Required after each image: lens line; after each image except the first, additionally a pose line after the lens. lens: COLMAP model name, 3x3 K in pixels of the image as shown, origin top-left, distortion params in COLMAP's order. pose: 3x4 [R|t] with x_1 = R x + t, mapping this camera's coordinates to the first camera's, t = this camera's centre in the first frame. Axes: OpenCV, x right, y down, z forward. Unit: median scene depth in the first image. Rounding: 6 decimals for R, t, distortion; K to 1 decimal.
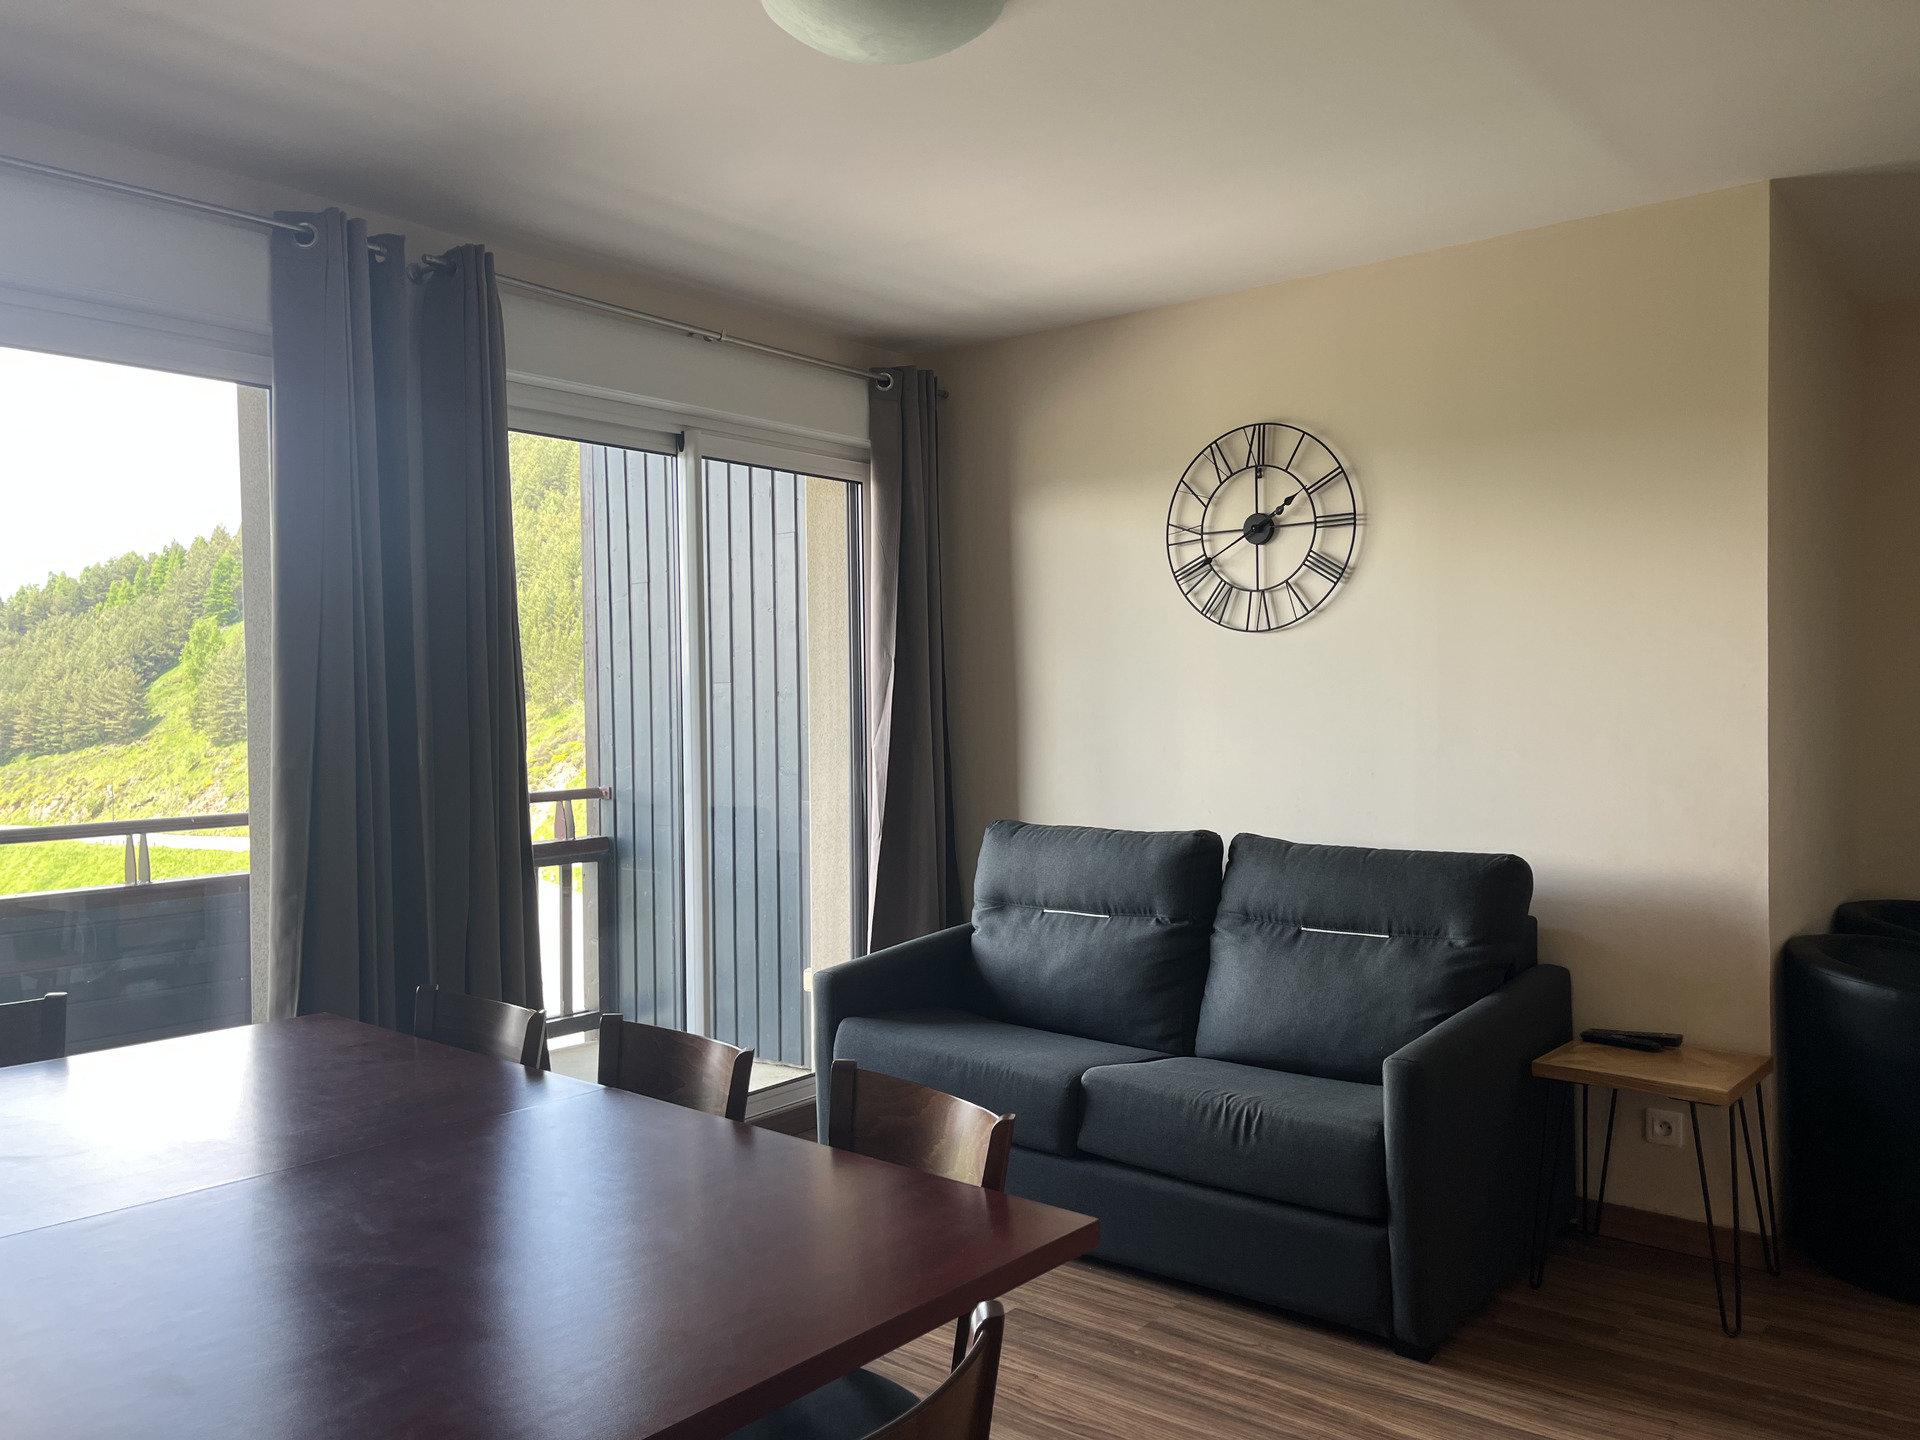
lens RADIAL K [[1452.0, 0, 965.7], [0, 1452.0, 730.1], [0, 0, 1]] dist [0.053740, -0.068224]
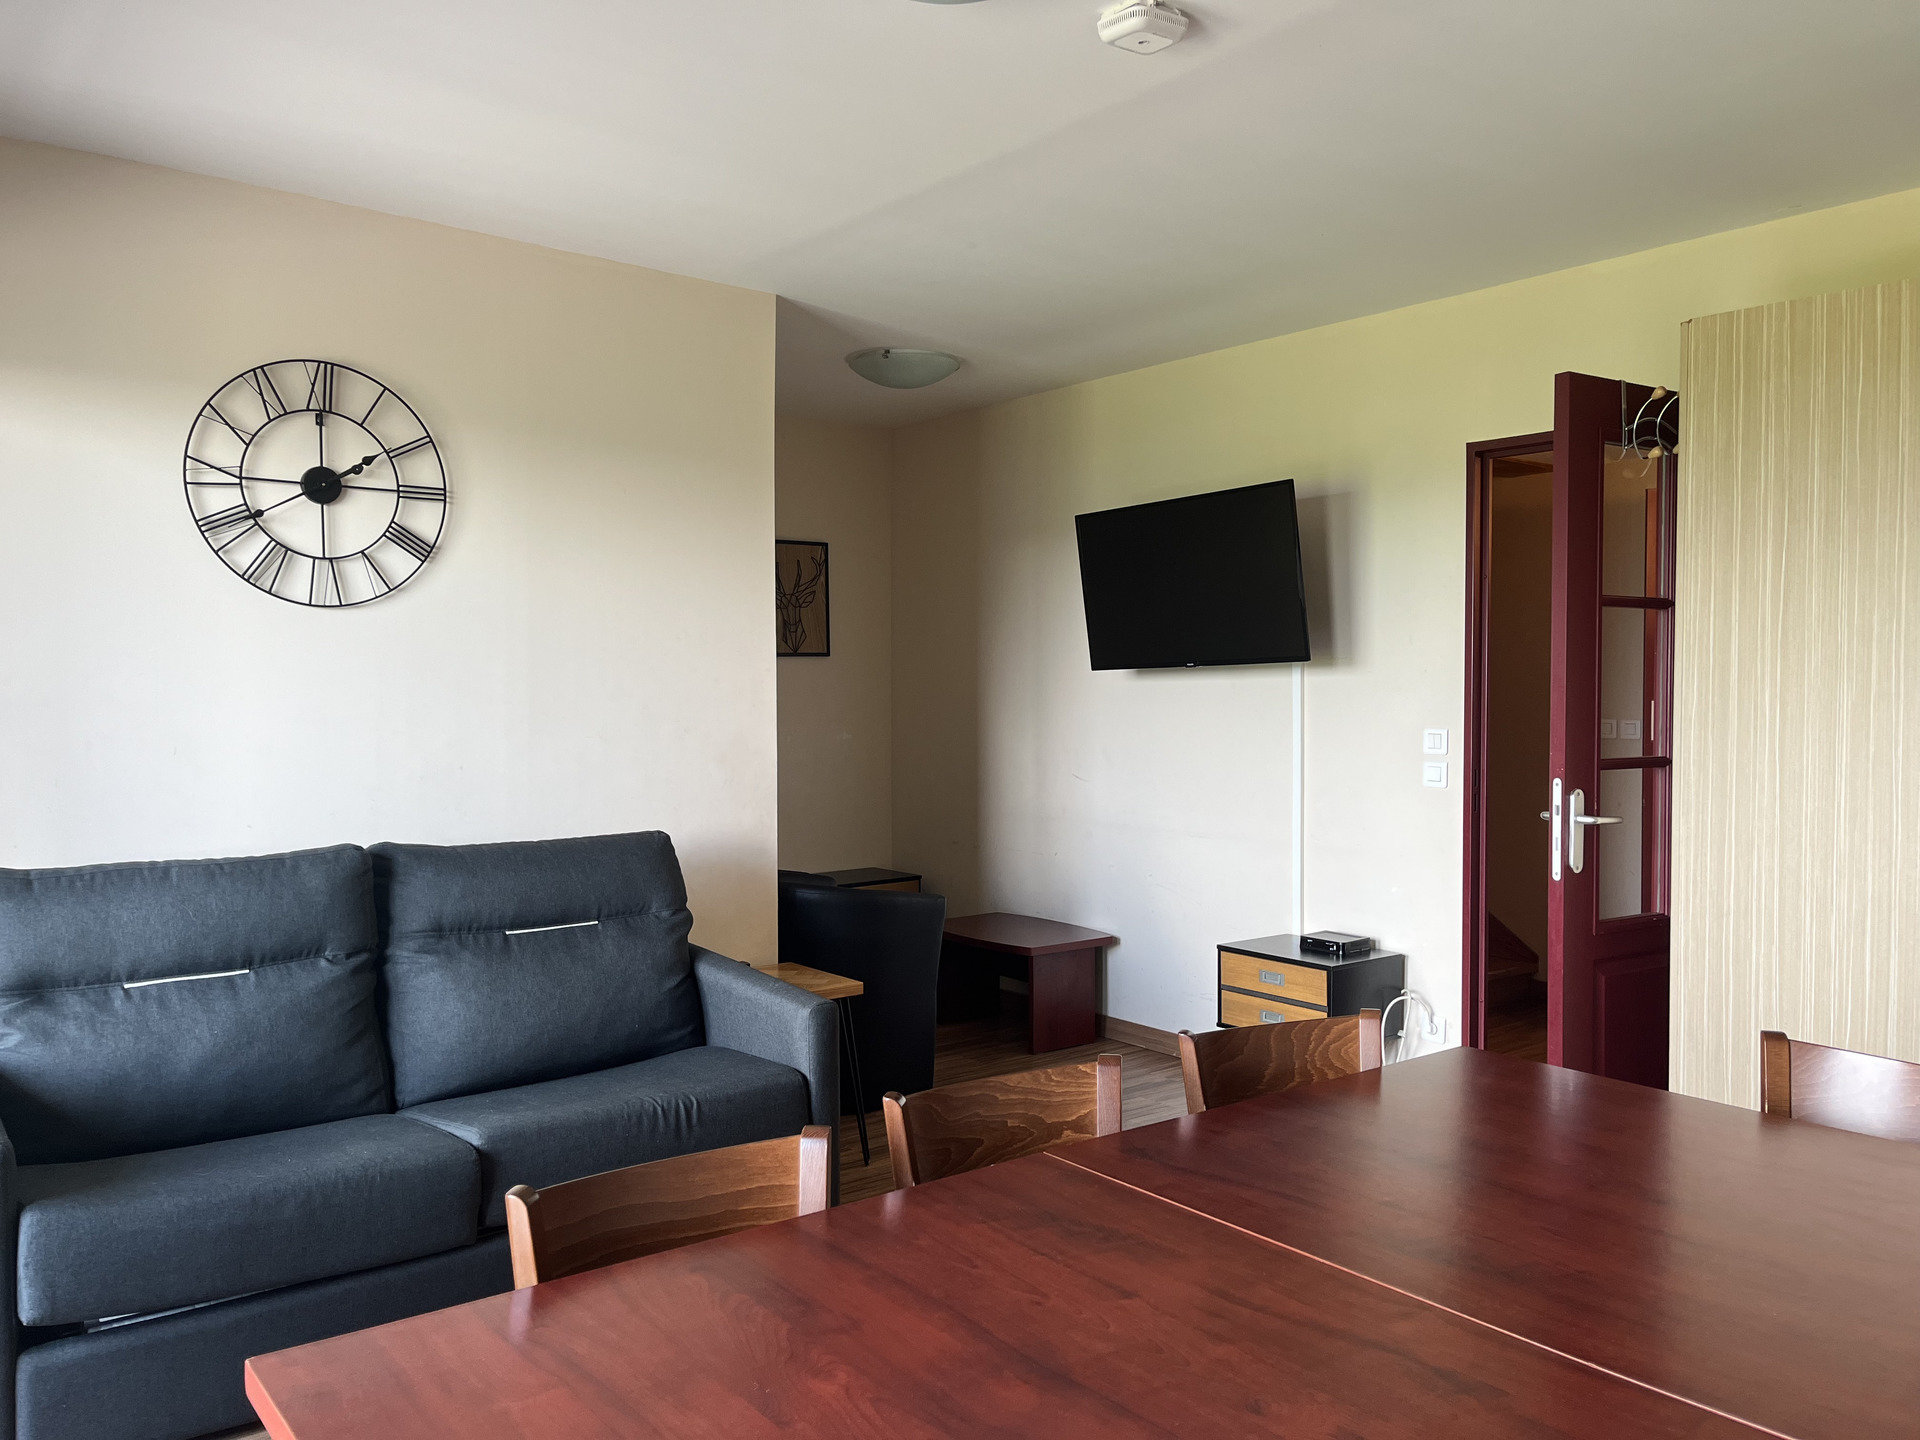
lens RADIAL K [[1452.0, 0, 952.8], [0, 1452.0, 734.3], [0, 0, 1]] dist [0.053740, -0.068224]
pose [[0.199023, -0.015255, 0.979876, -0.568773], [0.017139, 0.999780, 0.012084, 0.002179], [-0.979845, 0.014390, 0.199241, 0.481434]]
